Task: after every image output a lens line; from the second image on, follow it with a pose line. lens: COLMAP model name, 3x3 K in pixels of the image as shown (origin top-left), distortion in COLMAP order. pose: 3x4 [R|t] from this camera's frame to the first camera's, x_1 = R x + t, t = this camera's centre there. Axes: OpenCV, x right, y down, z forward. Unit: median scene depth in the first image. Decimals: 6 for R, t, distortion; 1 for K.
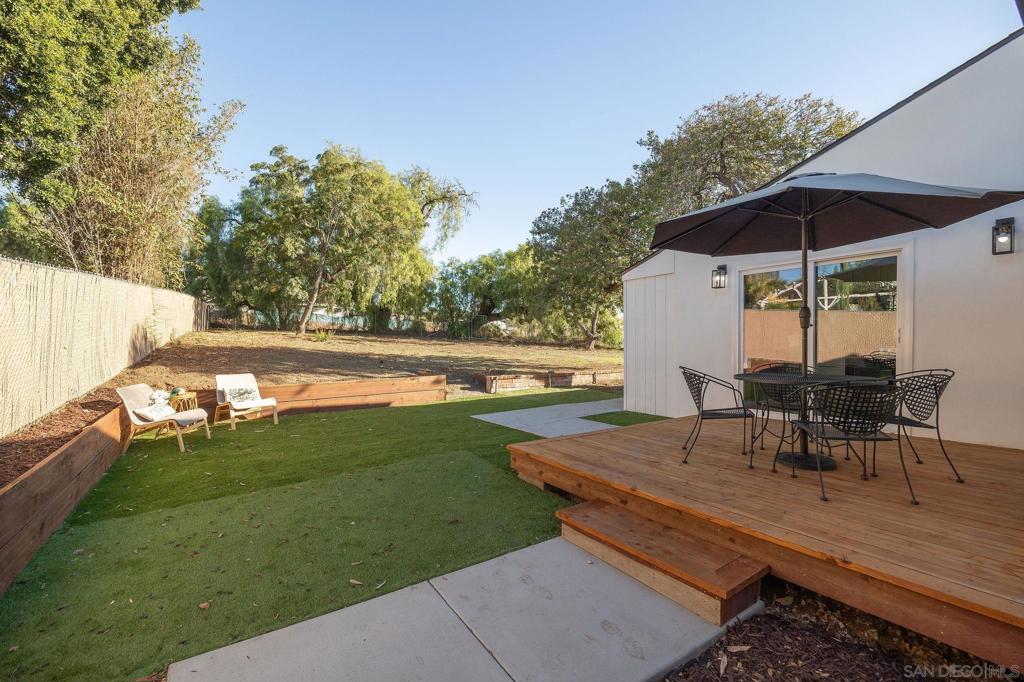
lens RADIAL K [[470.8, 0, 514.3], [0, 470.8, 344.6], [0, 0, 1]] dist [-0.000481, 0.000307]
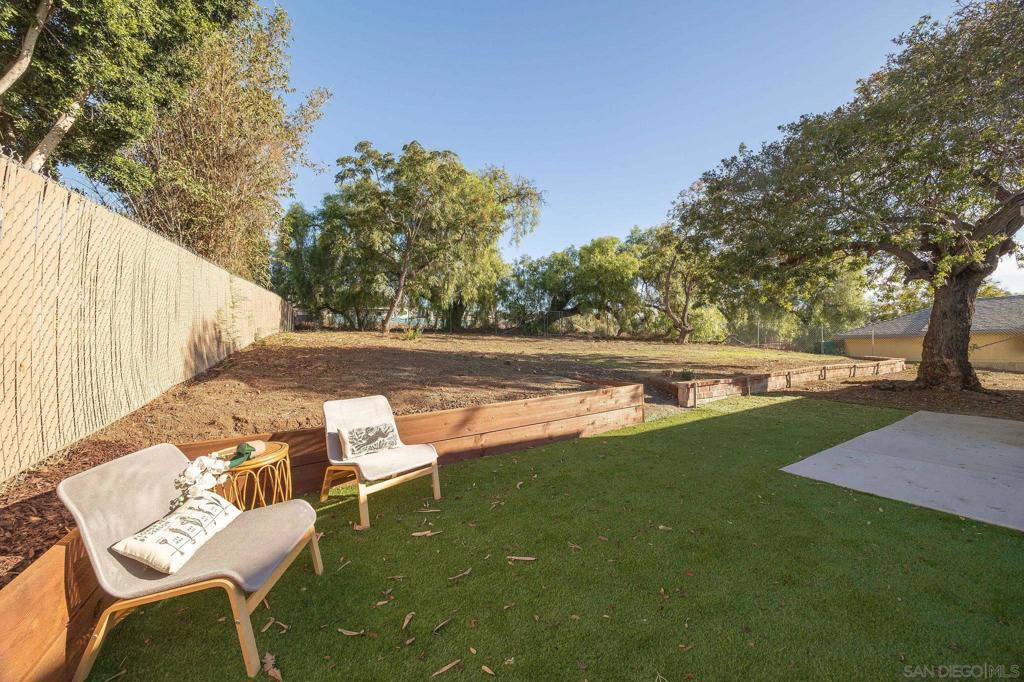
lens RADIAL K [[407.0, 0, 513.5], [0, 407.0, 326.3], [0, 0, 1]] dist [-0.001488, -0.000415]
pose [[0.996840, -0.022556, -0.076167, -0.138852], [0.019719, 0.999091, -0.037803, 0.000807], [0.076950, 0.036181, 0.996378, 0.202110]]
